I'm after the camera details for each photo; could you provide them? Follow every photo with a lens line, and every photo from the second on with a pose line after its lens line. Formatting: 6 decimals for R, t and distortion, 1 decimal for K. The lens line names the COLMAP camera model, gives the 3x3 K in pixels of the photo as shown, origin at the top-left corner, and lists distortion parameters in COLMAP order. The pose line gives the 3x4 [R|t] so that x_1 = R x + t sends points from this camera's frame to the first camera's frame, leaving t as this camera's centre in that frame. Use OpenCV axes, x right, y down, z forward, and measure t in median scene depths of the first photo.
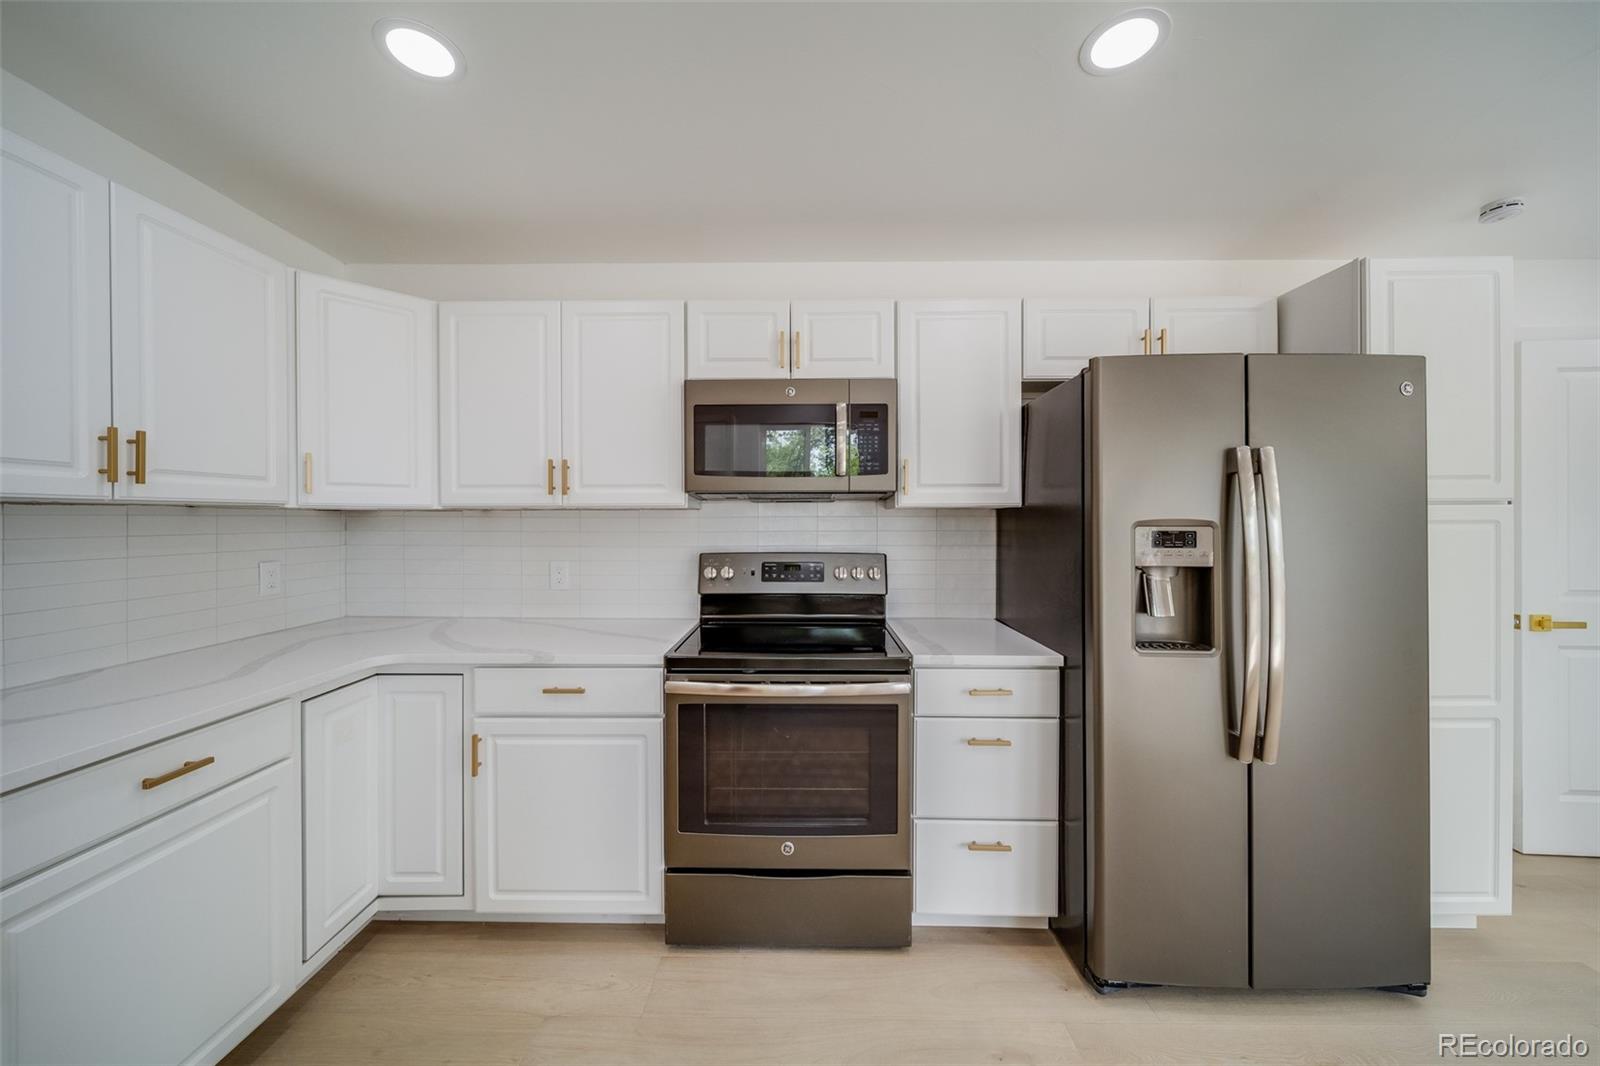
lens RADIAL K [[566.1, 0, 798.6], [0, 566.1, 522.4], [0, 0, 1]] dist [0.000348, -0.000910]
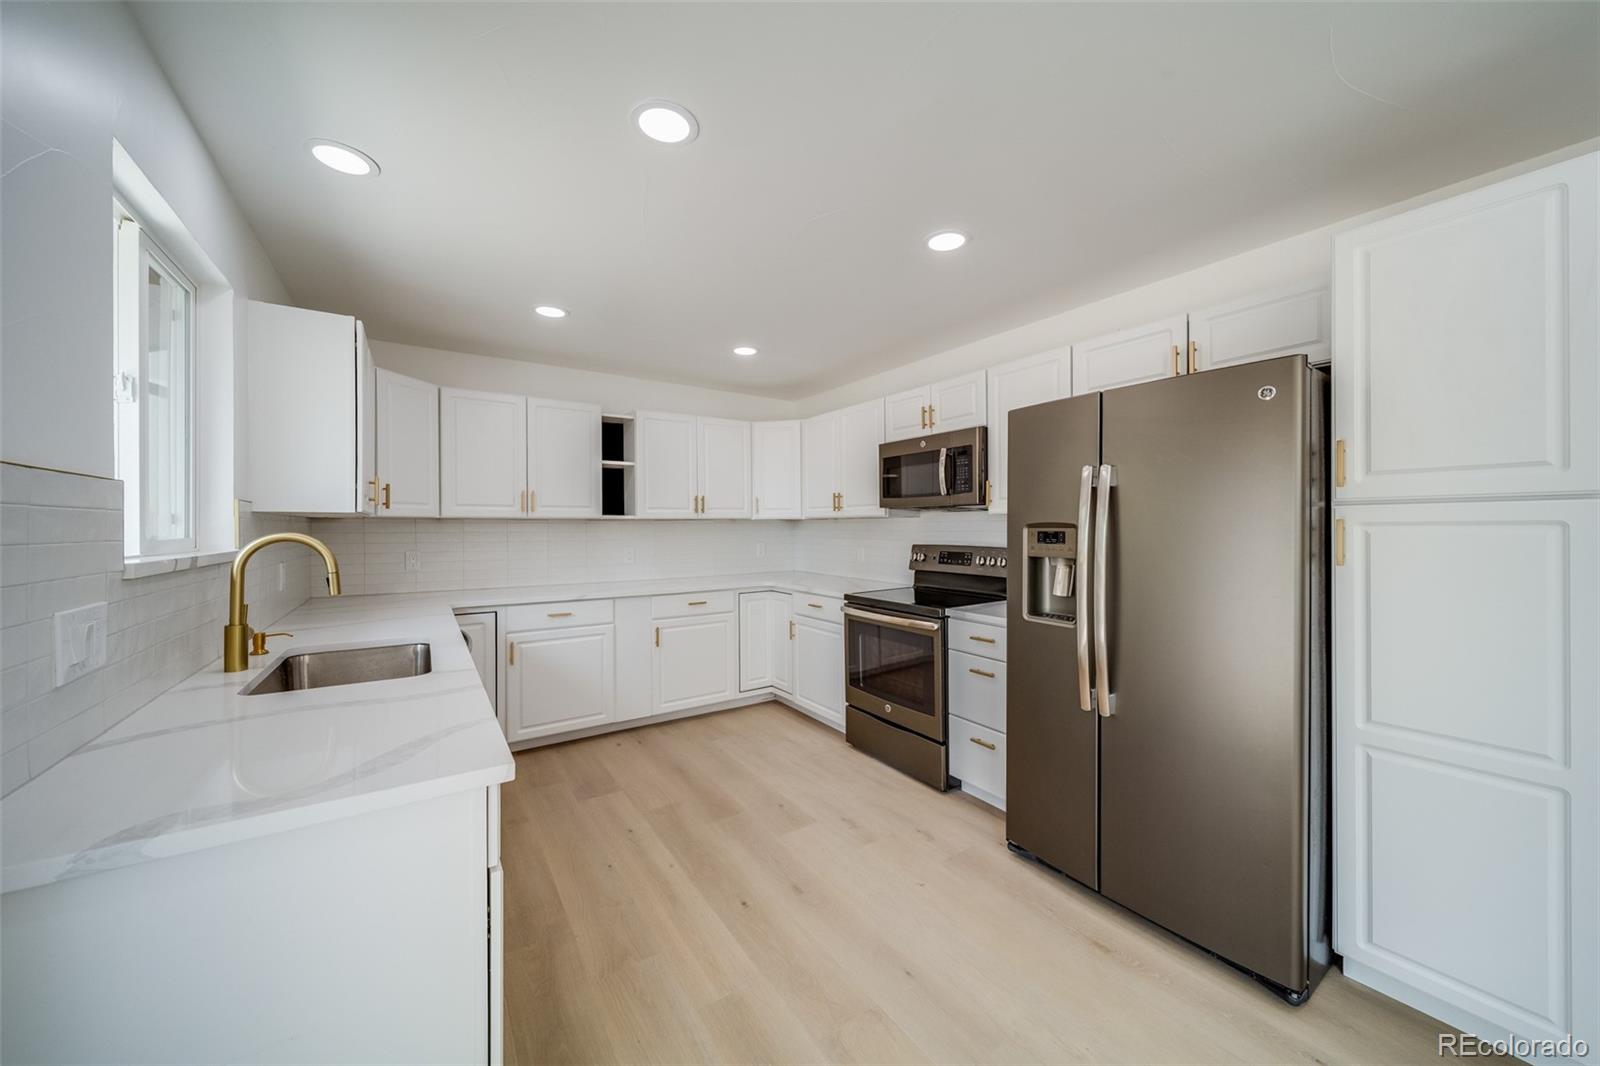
lens RADIAL K [[566.1, 0, 801.9], [0, 566.1, 524.8], [0, 0, 1]] dist [0.000348, -0.000910]
pose [[0.571776, -0.001898, -0.820407, 1.257489], [0.001497, 0.999998, -0.001270, 0.000062], [0.820408, -0.000502, 0.571778, -0.233840]]
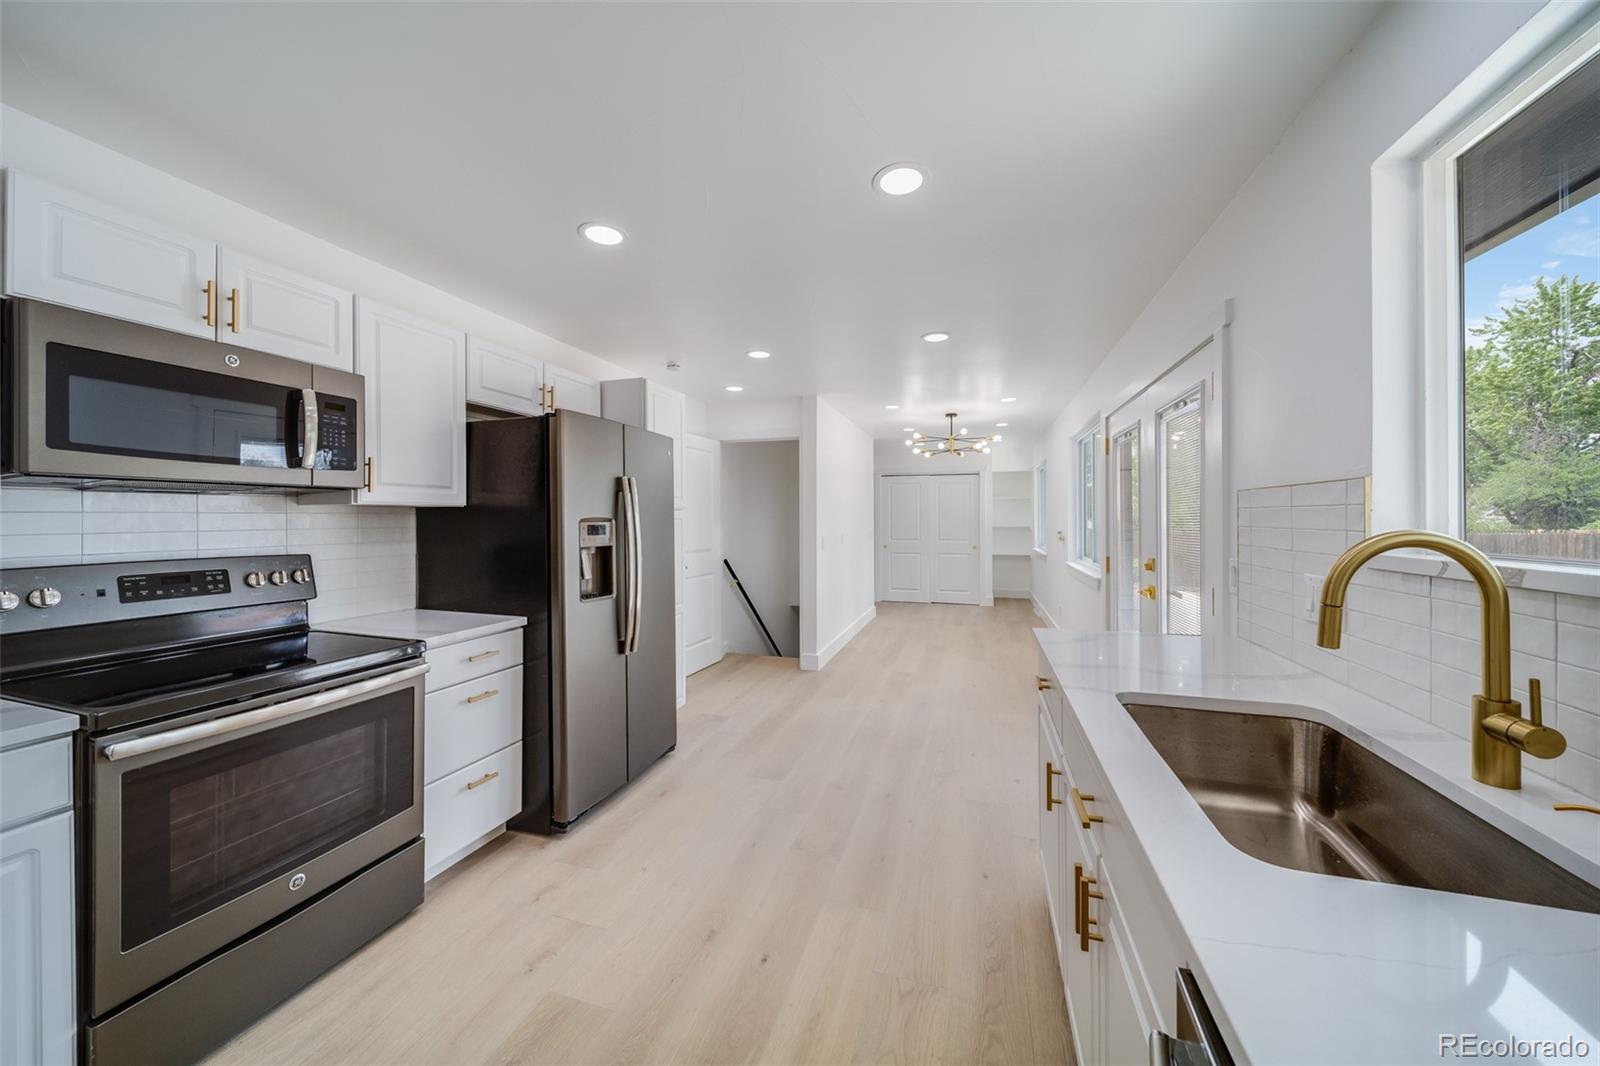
lens RADIAL K [[566.1, 0, 789.5], [0, 566.1, 521.9], [0, 0, 1]] dist [0.000348, -0.000910]
pose [[0.299812, -0.004795, 0.953986, -0.625235], [0.000162, 0.999988, 0.004975, -0.001035], [-0.953998, -0.001338, 0.299809, -0.016369]]
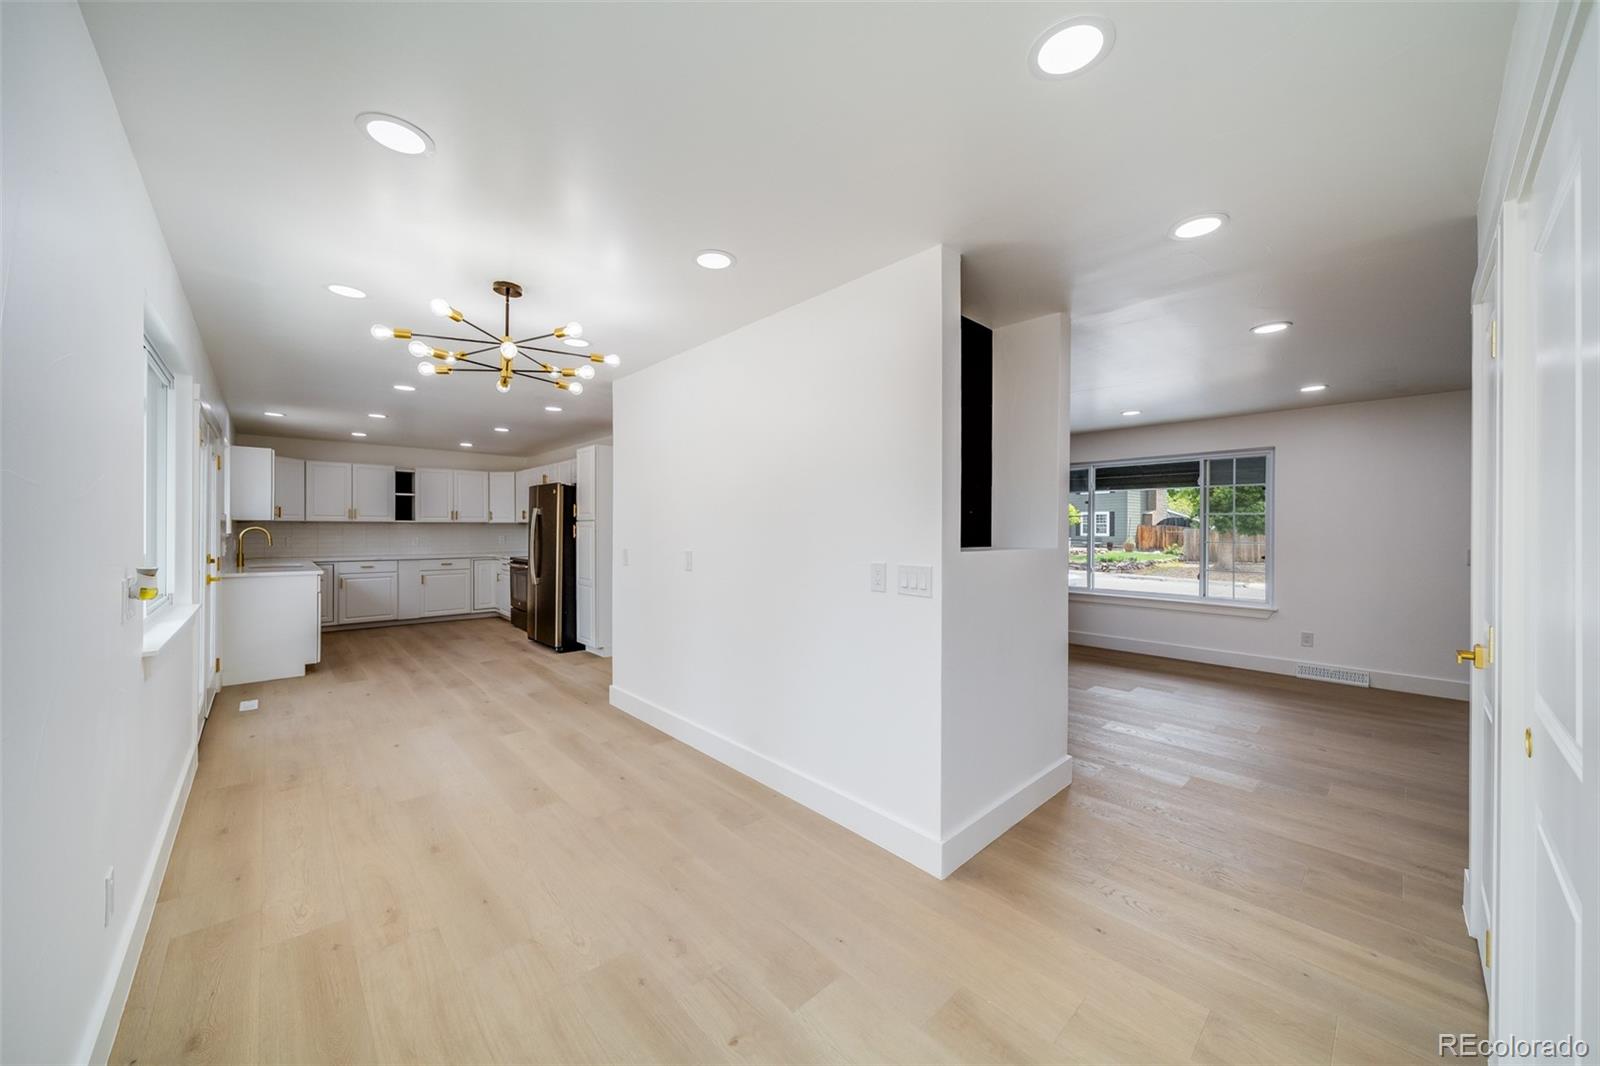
lens RADIAL K [[566.1, 0, 805.6], [0, 566.1, 524.6], [0, 0, 1]] dist [0.000348, -0.000910]
pose [[0.695132, -0.001848, -0.718880, 4.348601], [-0.004470, 0.999966, -0.006894, 0.007740], [0.718868, 0.008006, 0.695100, -0.381025]]
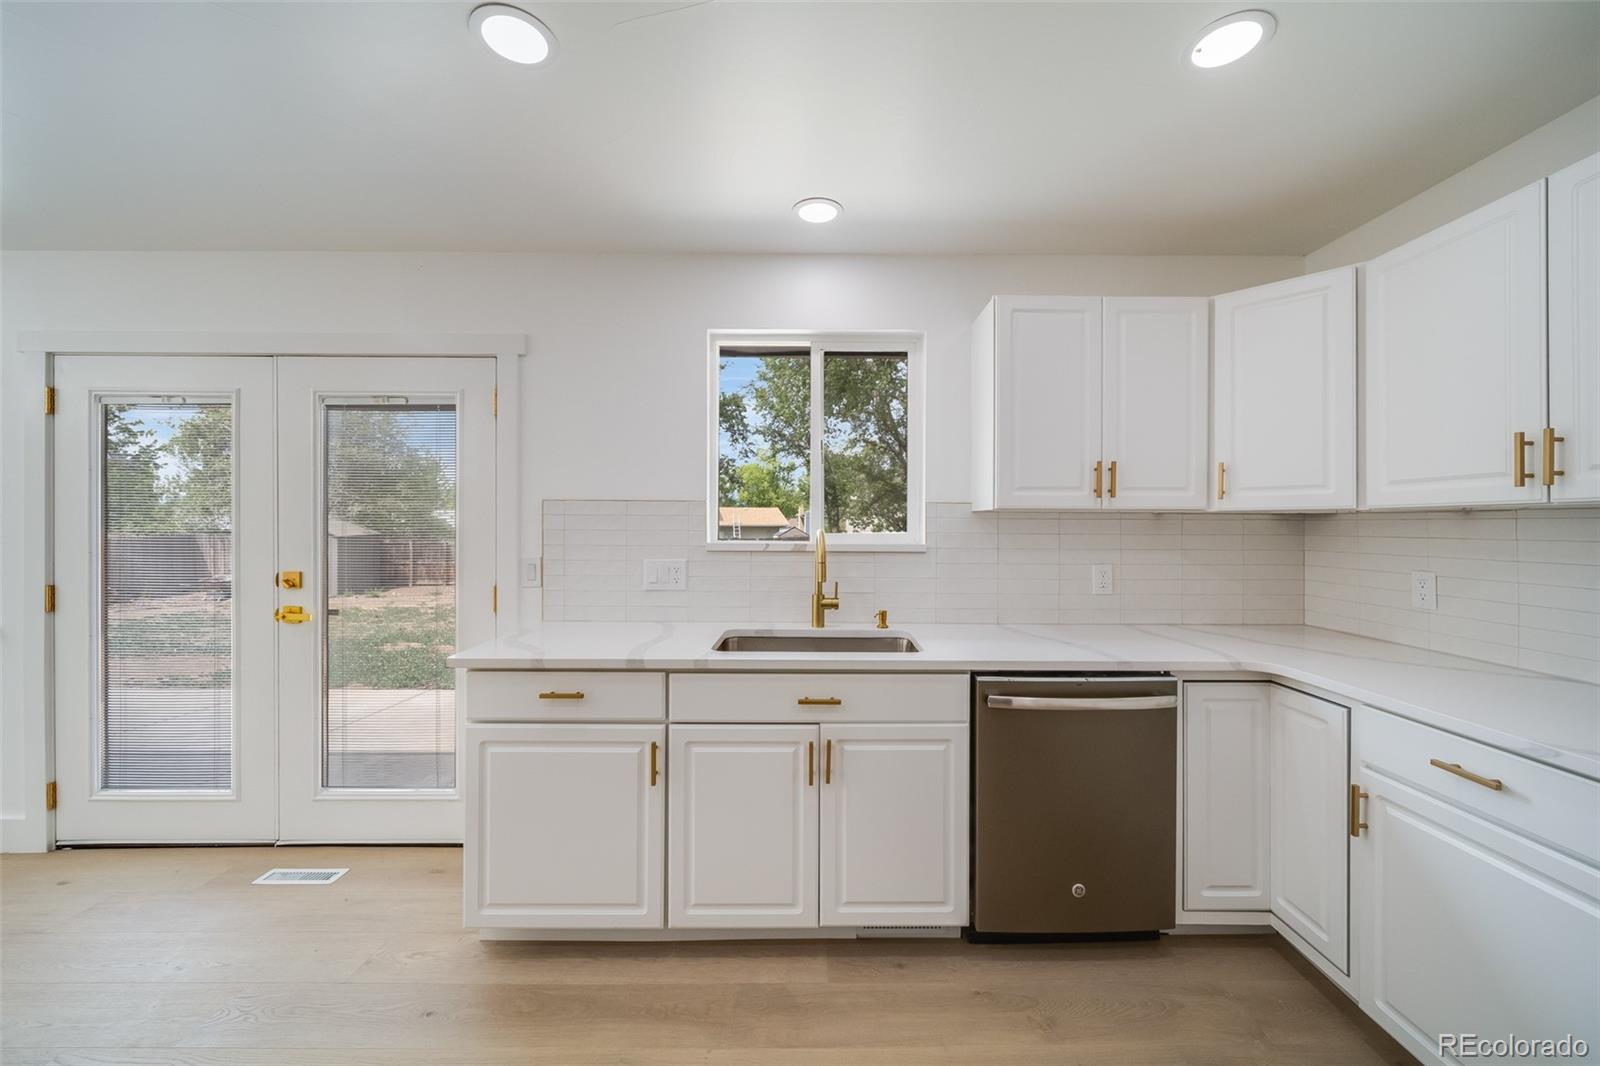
lens RADIAL K [[566.1, 0, 801.6], [0, 566.1, 527.3], [0, 0, 1]] dist [0.000348, -0.000910]
pose [[-0.003857, 0.009032, -0.999952, 0.234847], [-0.008022, 0.999927, 0.009063, -0.000874], [0.999960, 0.008057, -0.003784, 0.196373]]
